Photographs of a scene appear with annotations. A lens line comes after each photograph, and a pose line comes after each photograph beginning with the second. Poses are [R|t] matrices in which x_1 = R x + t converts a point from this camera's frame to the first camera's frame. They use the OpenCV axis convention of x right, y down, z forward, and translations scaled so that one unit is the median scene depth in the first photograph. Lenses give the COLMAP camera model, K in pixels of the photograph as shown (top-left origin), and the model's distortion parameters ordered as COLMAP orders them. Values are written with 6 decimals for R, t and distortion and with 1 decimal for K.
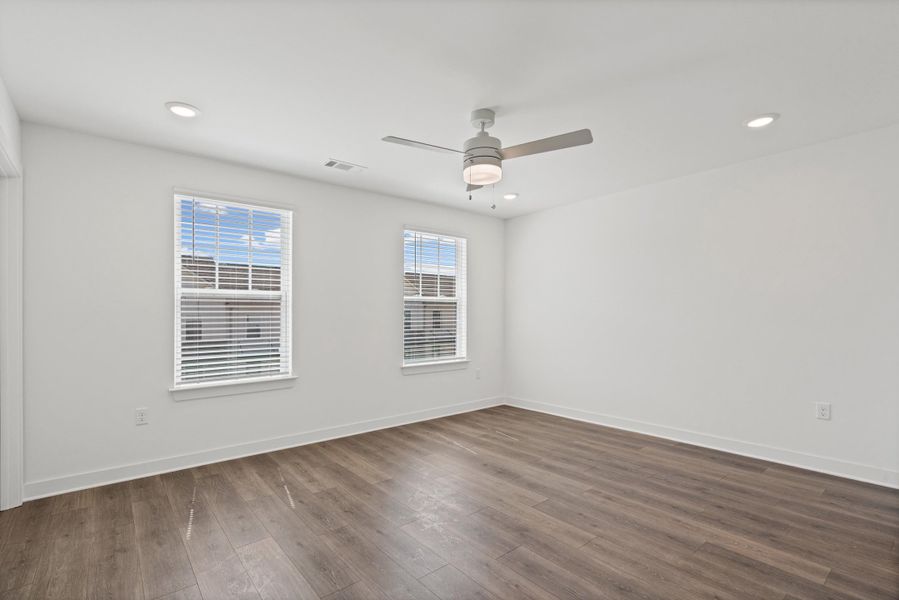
lens RADIAL K [[411.9, 0, 440.7], [0, 411.9, 305.3], [0, 0, 1]] dist [-0.000548, 0.000024]
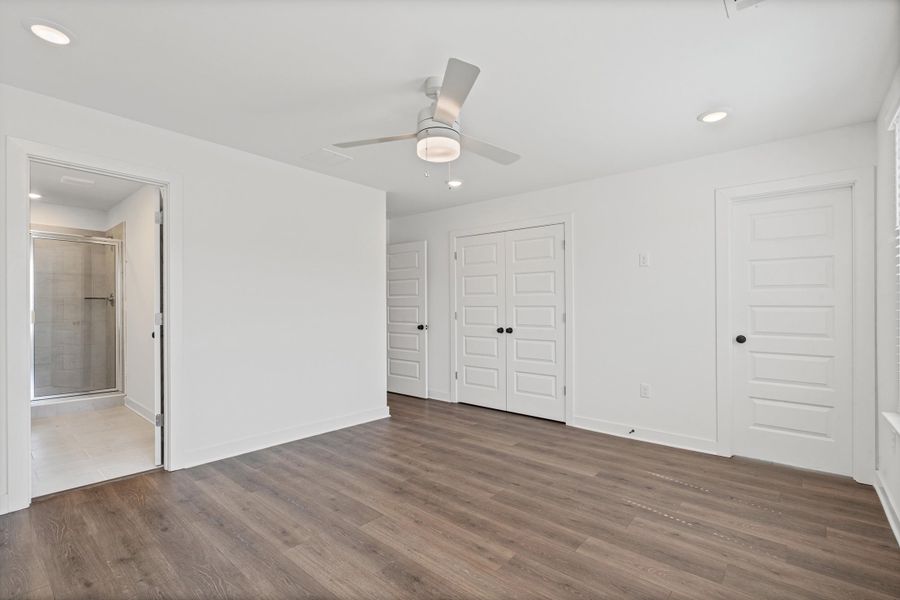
lens RADIAL K [[412.4, 0, 441.2], [0, 412.4, 305.3], [0, 0, 1]] dist [-0.000548, 0.000024]
pose [[-0.983883, 0.000533, -0.178813, 0.251584], [0.006663, 0.999410, -0.033683, 0.050773], [0.178690, -0.034332, -0.983306, 1.889158]]
